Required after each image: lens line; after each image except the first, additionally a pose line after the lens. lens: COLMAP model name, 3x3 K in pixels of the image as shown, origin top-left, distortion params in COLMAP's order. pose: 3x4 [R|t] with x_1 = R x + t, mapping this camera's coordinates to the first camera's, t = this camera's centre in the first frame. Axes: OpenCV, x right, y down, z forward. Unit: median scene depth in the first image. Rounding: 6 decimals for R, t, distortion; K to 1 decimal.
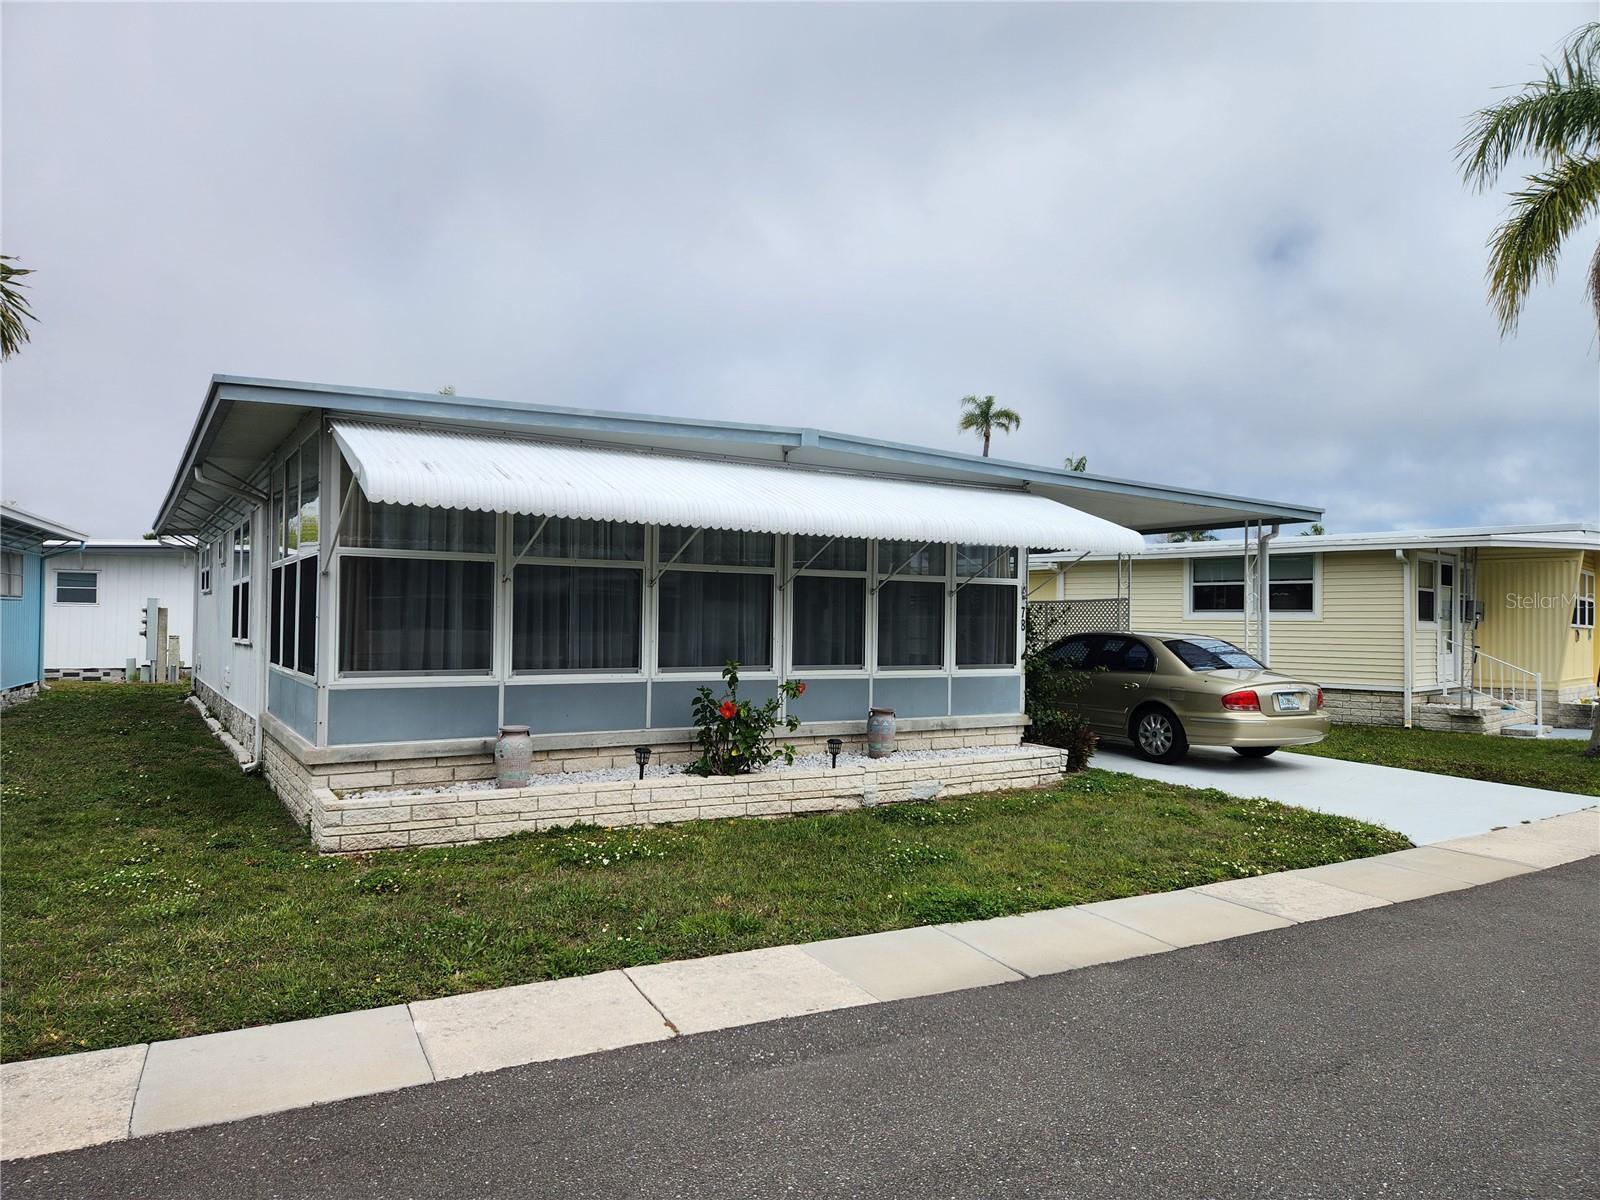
lens RADIAL K [[1016.5, 0, 813.4], [0, 1016.5, 607.3], [0, 0, 1]] dist [0.005995, -0.000691]
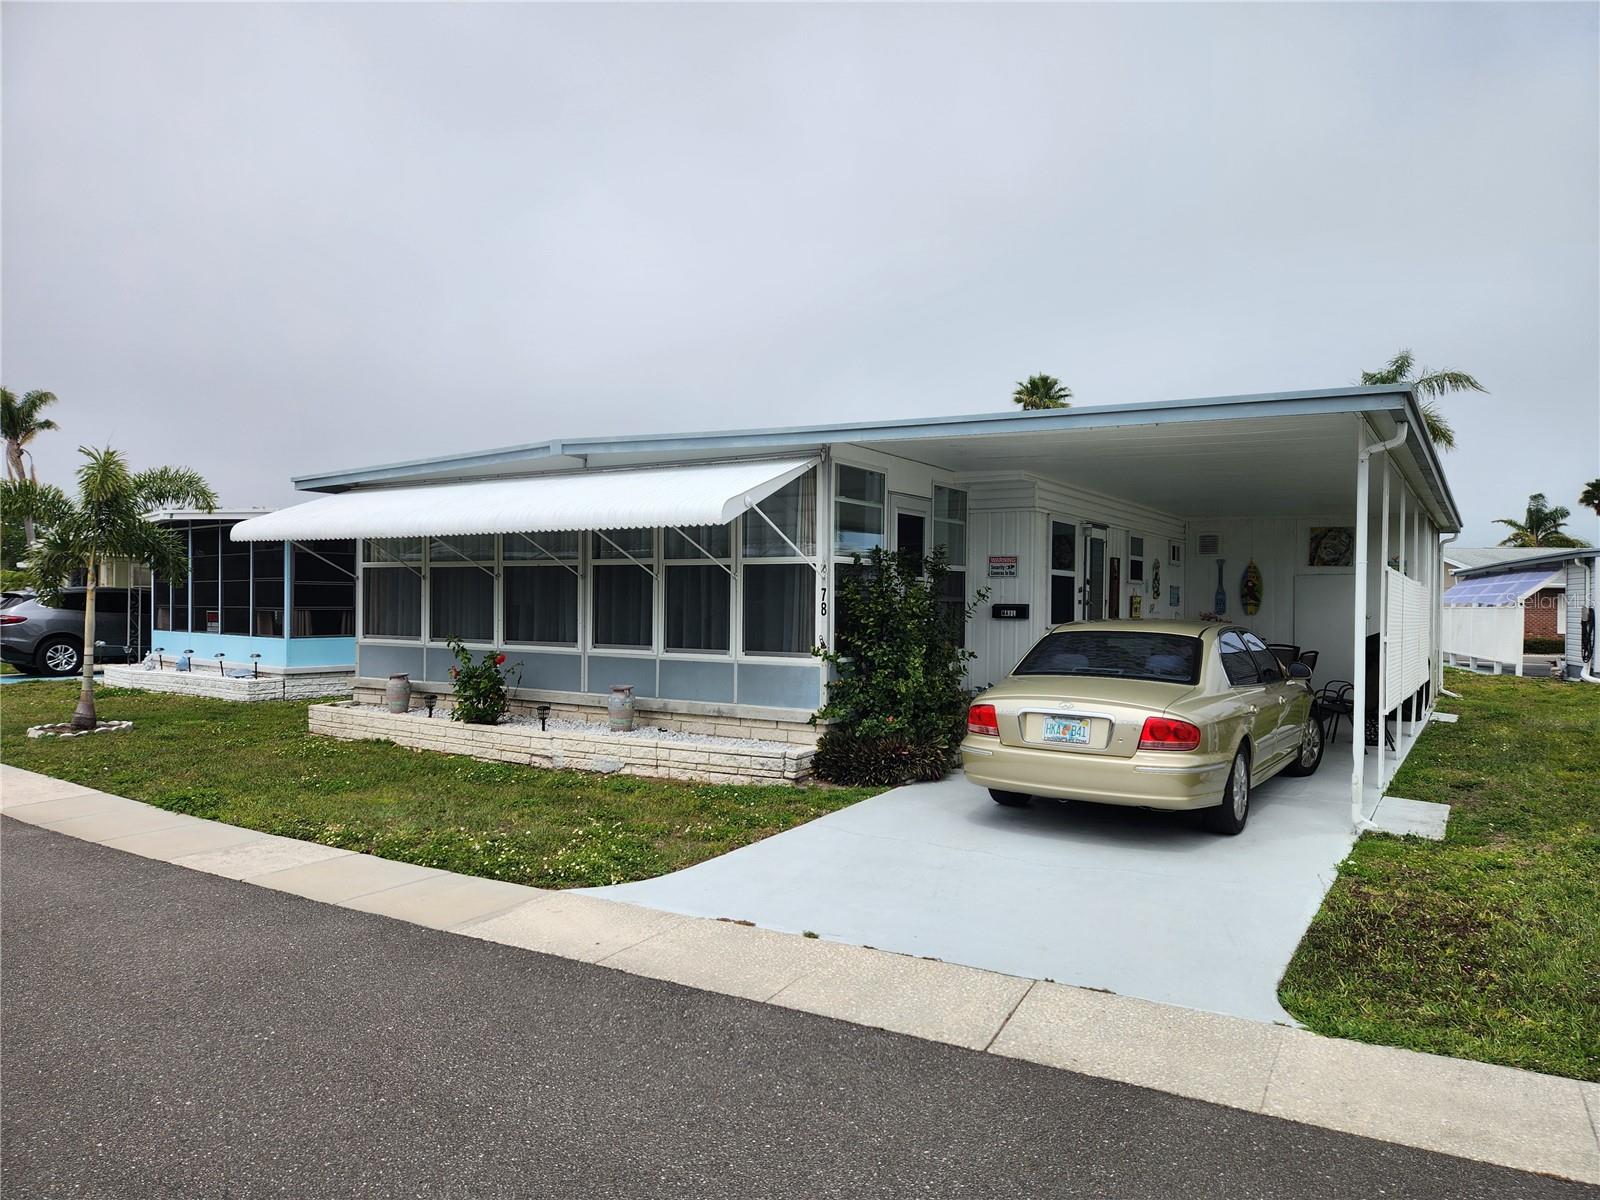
lens RADIAL K [[1016.5, 0, 812.0], [0, 1016.5, 599.6], [0, 0, 1]] dist [0.005995, -0.000691]
pose [[0.481148, -0.014557, -0.876519, 1.060145], [0.005165, 0.999892, -0.013771, 0.023454], [0.876624, 0.002099, 0.481171, 0.632193]]
